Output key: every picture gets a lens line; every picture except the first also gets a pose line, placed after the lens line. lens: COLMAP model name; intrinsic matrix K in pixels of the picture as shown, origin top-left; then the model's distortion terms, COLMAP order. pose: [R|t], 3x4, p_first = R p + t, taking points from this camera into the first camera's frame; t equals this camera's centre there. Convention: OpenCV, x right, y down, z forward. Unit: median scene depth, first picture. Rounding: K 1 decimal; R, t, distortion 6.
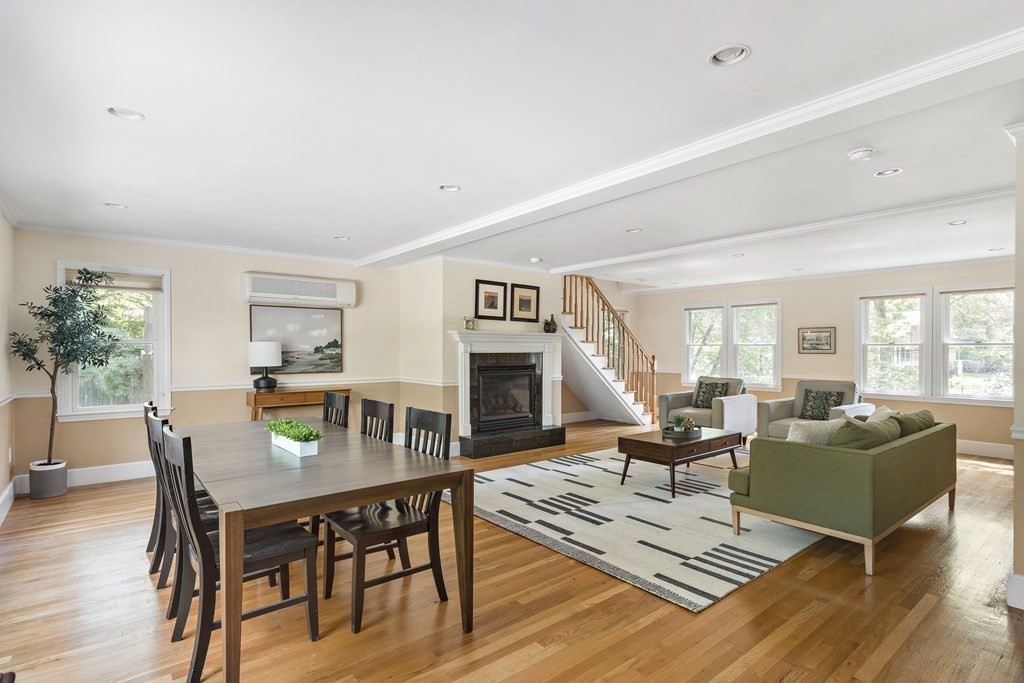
lens RADIAL K [[504.0, 0, 510.7], [0, 504.0, 316.3], [0, 0, 1]] dist [0.040701, 0.000060]
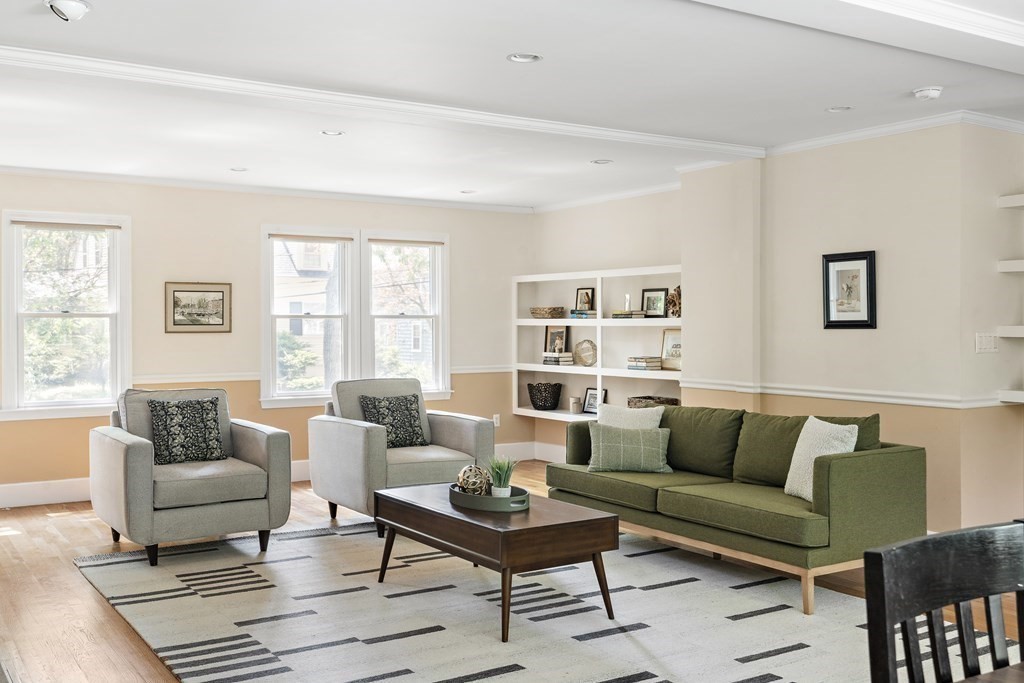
lens RADIAL K [[1013.5, 0, 512.0], [0, 1013.5, 341.5], [0, 0, 1]] dist [-0.001323, -0.005537]
pose [[0.108956, -0.018391, 0.993876, -0.563564], [-0.064877, 0.997566, 0.025571, 0.049797], [-0.991927, -0.067266, 0.107497, 0.817158]]
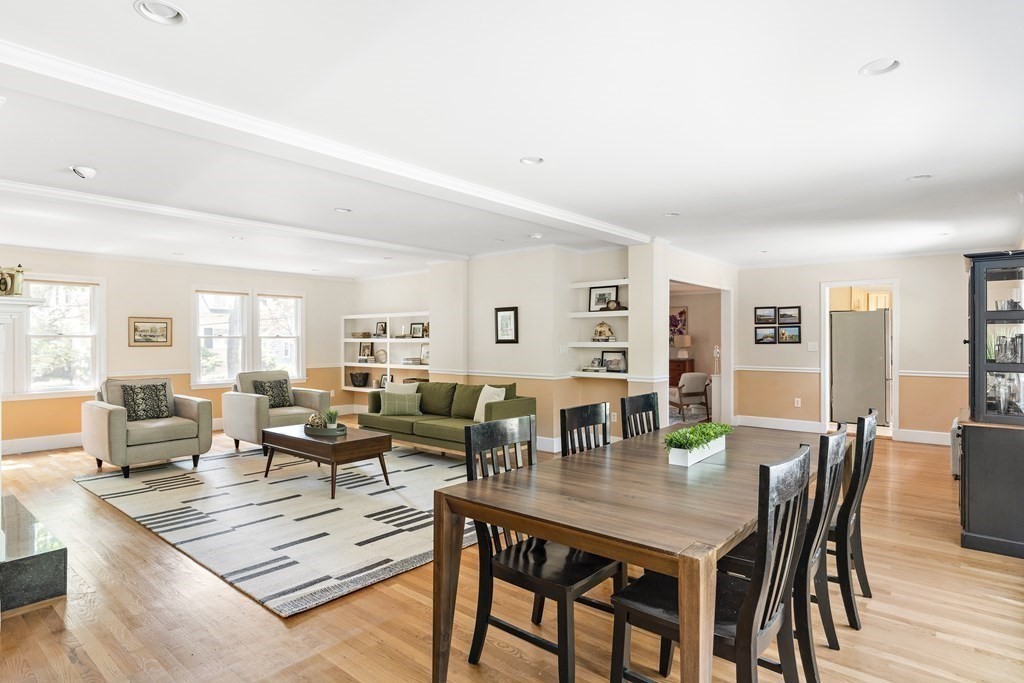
lens RADIAL K [[557.5, 0, 512.0], [0, 557.5, 341.5], [0, 0, 1]] dist [-0.001183, 0.000333]
pose [[-0.180469, -0.001730, 0.983579, -0.687555], [-0.063892, 0.997907, -0.009968, 0.047868], [-0.981503, -0.064642, -0.180202, 0.791260]]
